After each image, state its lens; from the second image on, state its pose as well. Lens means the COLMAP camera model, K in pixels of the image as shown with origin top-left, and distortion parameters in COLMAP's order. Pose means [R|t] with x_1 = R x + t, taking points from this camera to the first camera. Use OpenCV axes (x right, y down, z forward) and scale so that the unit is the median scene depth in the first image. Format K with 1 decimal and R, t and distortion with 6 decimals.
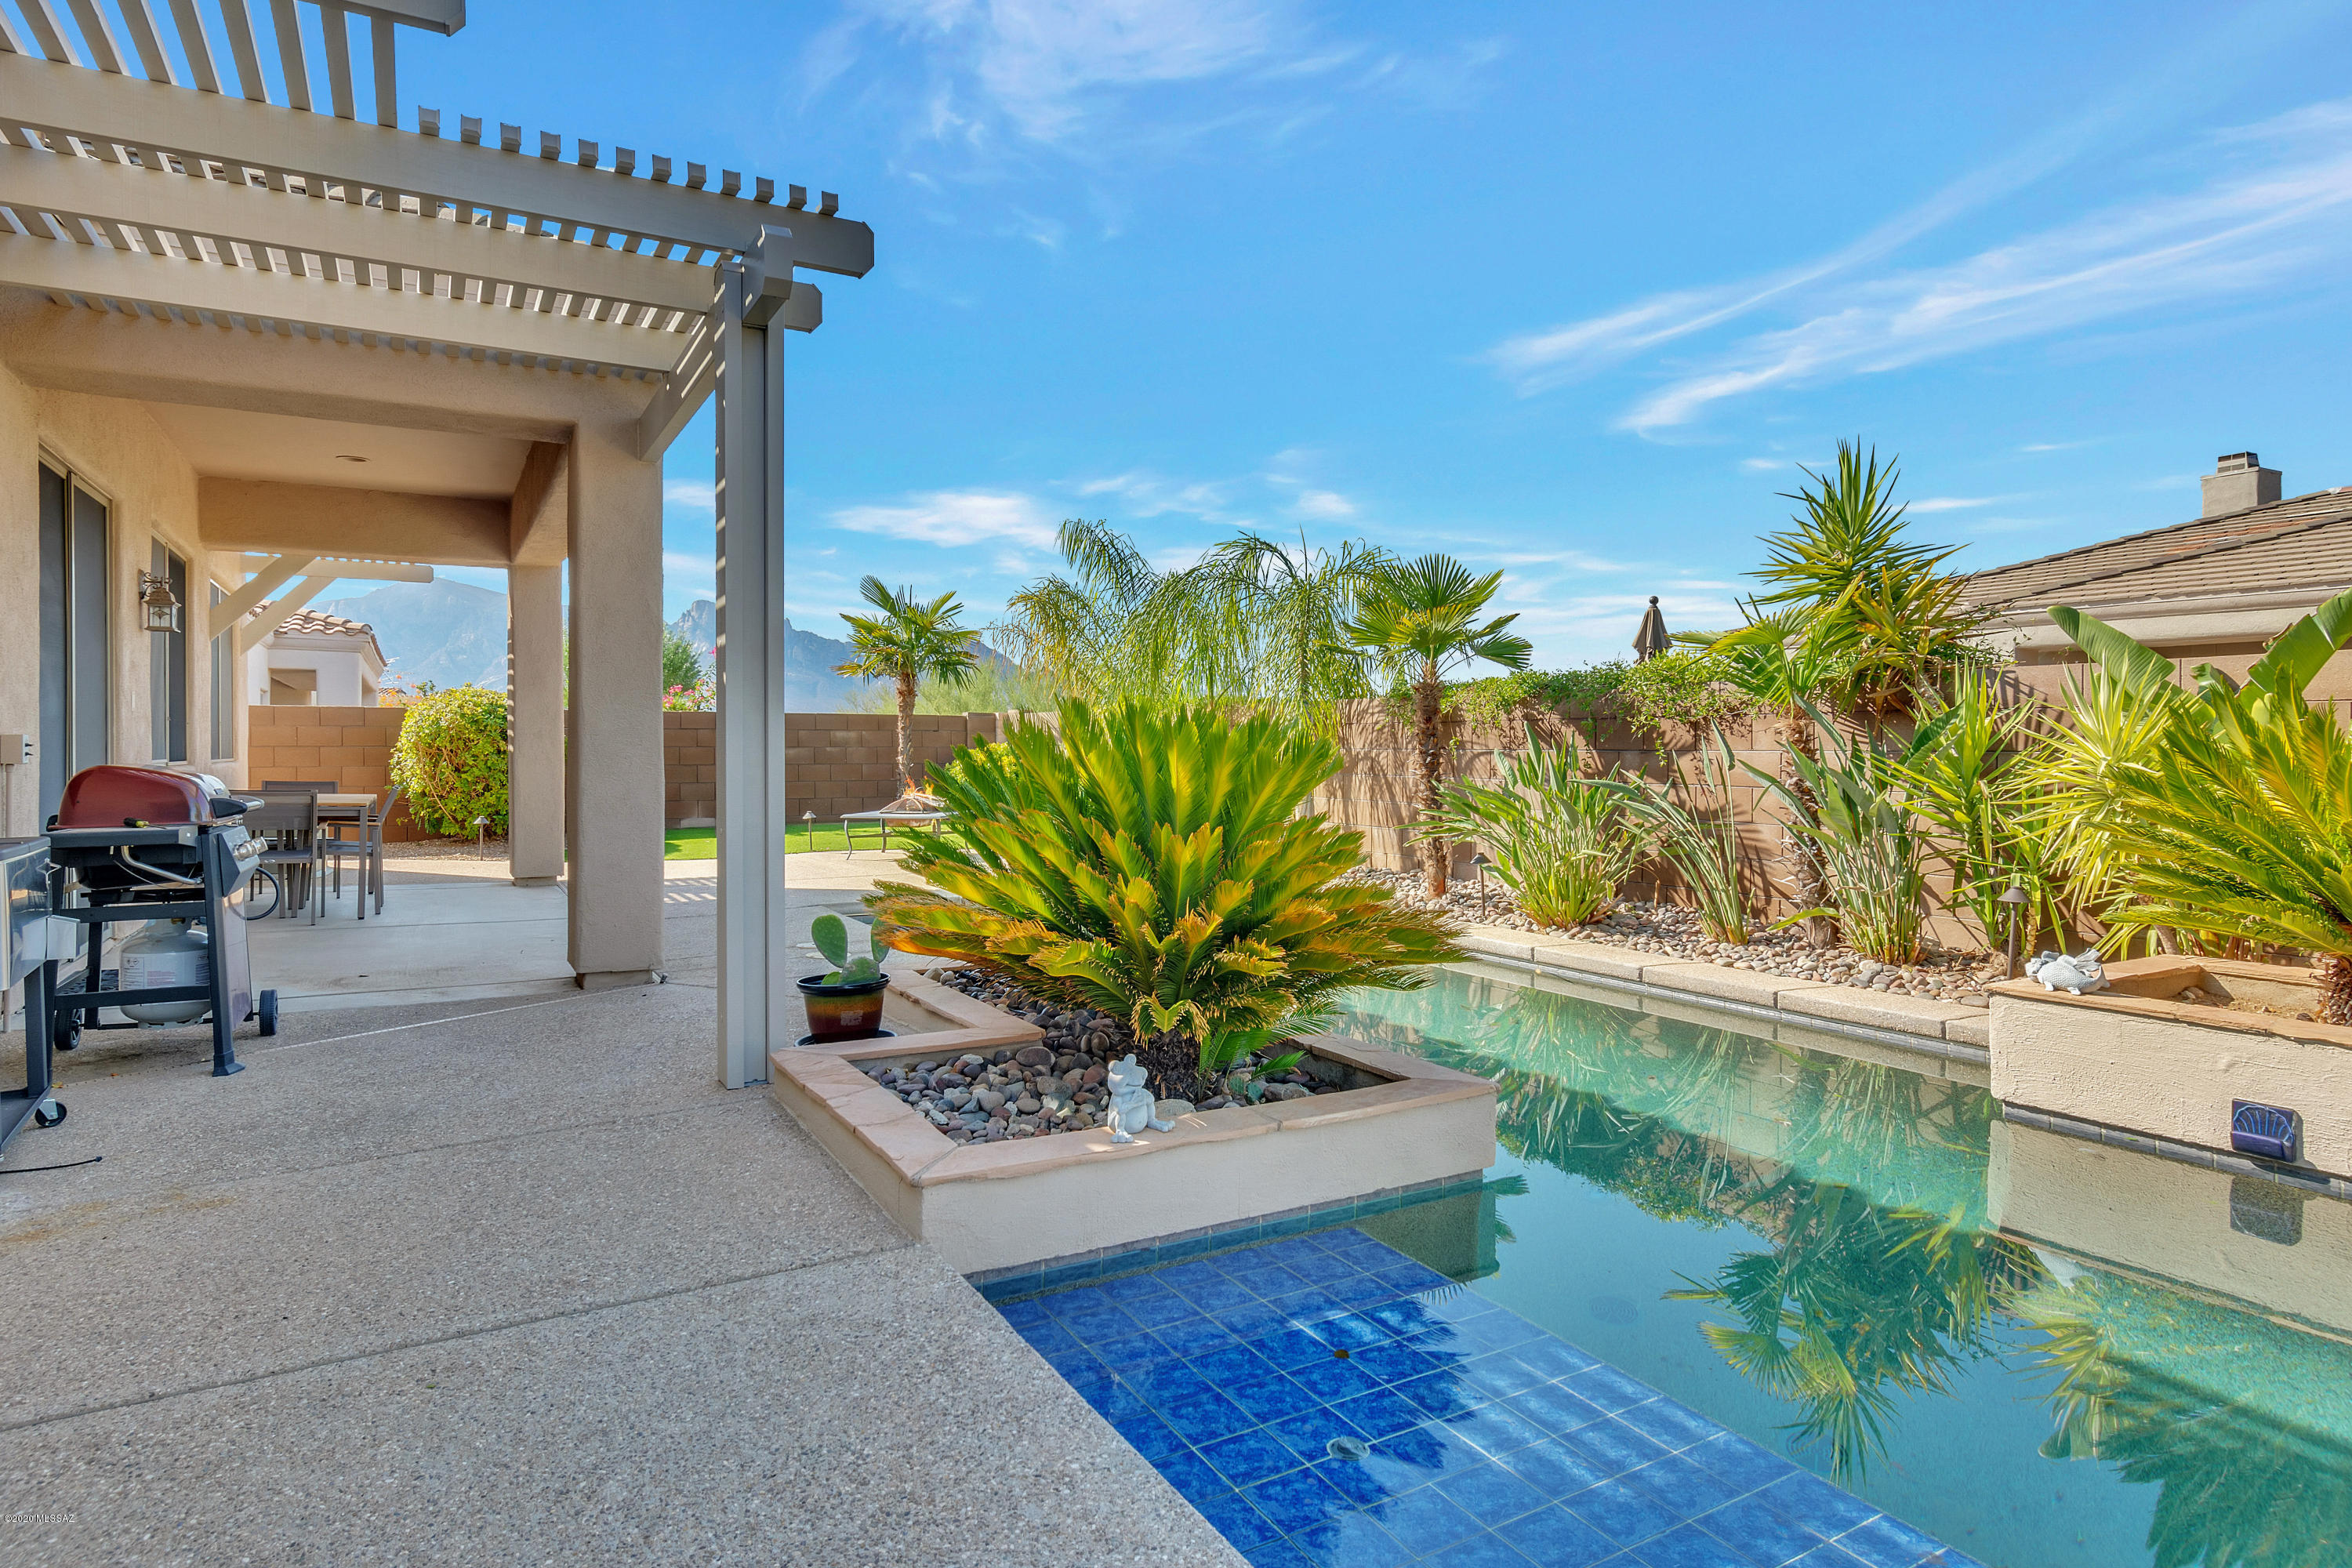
lens RADIAL K [[1208.7, 0, 1087.4], [0, 1208.7, 729.8], [0, 0, 1]] dist [-0.002010, -0.000151]
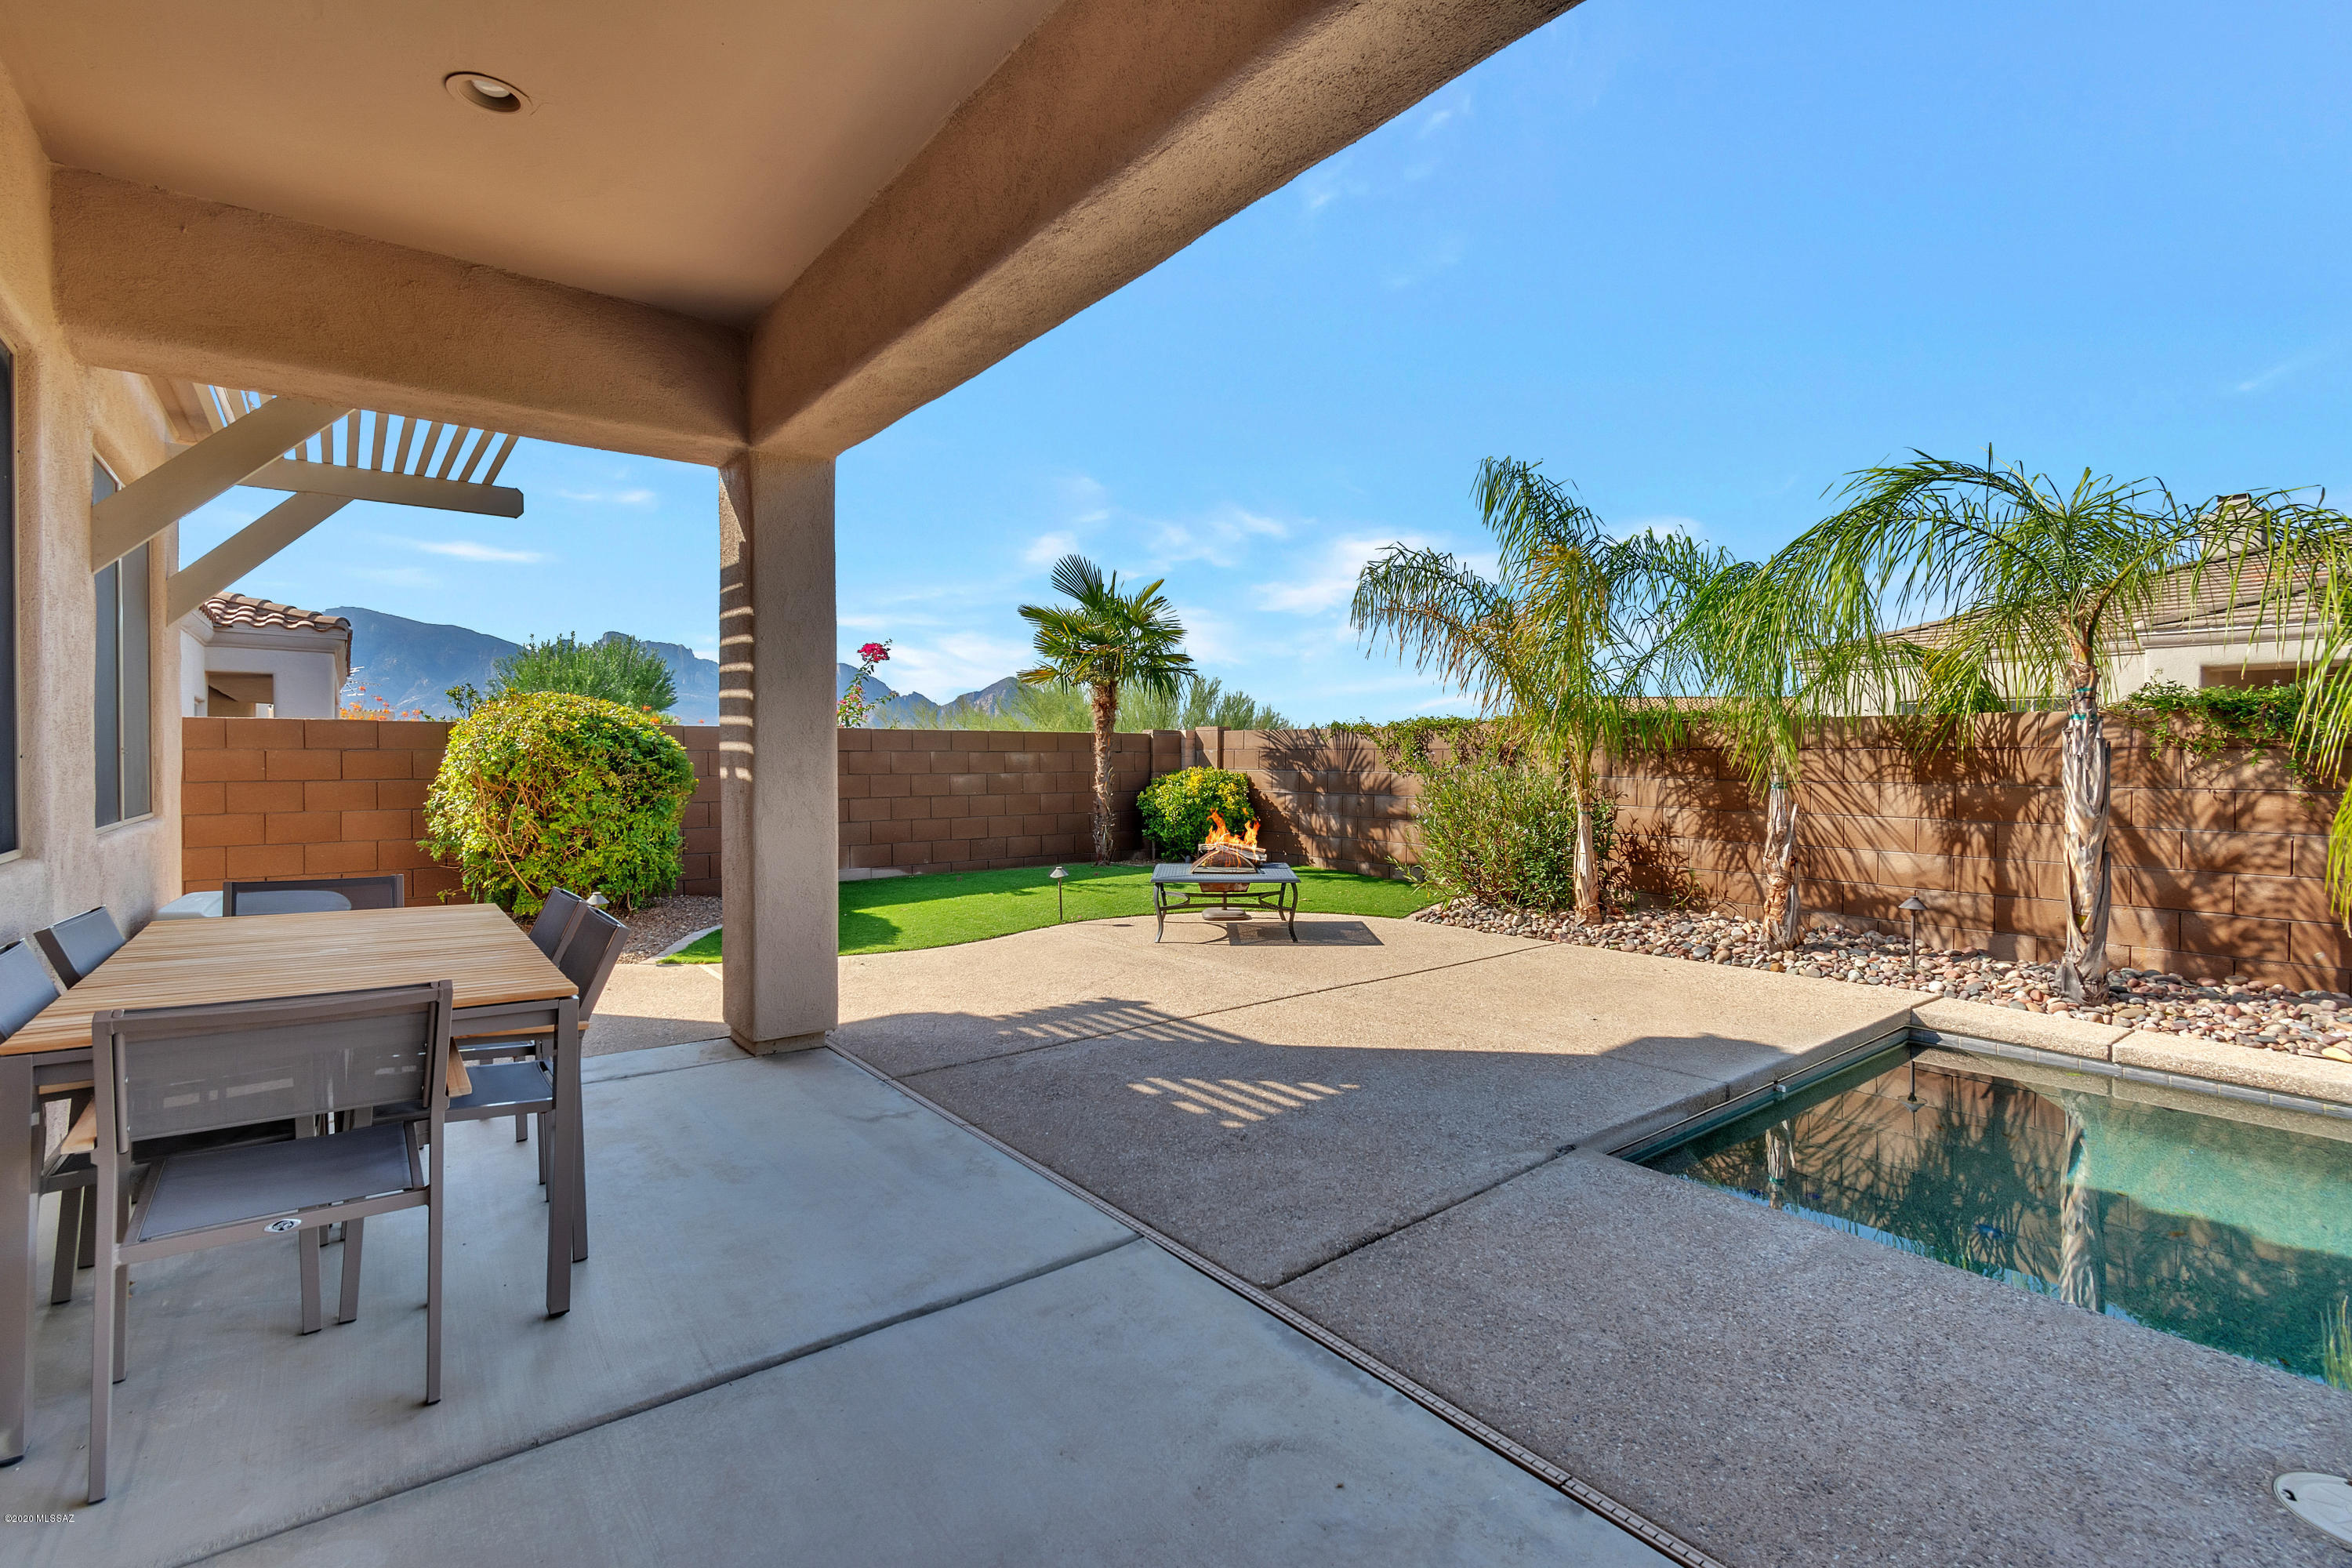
lens RADIAL K [[1044.0, 0, 1164.4], [0, 1044.0, 752.4], [0, 0, 1]] dist [-0.001889, -0.000500]
pose [[0.988394, -0.001357, 0.151907, -0.218983], [0.000102, 0.999966, 0.008274, -0.005023], [-0.151913, -0.008162, 0.988360, 0.312230]]
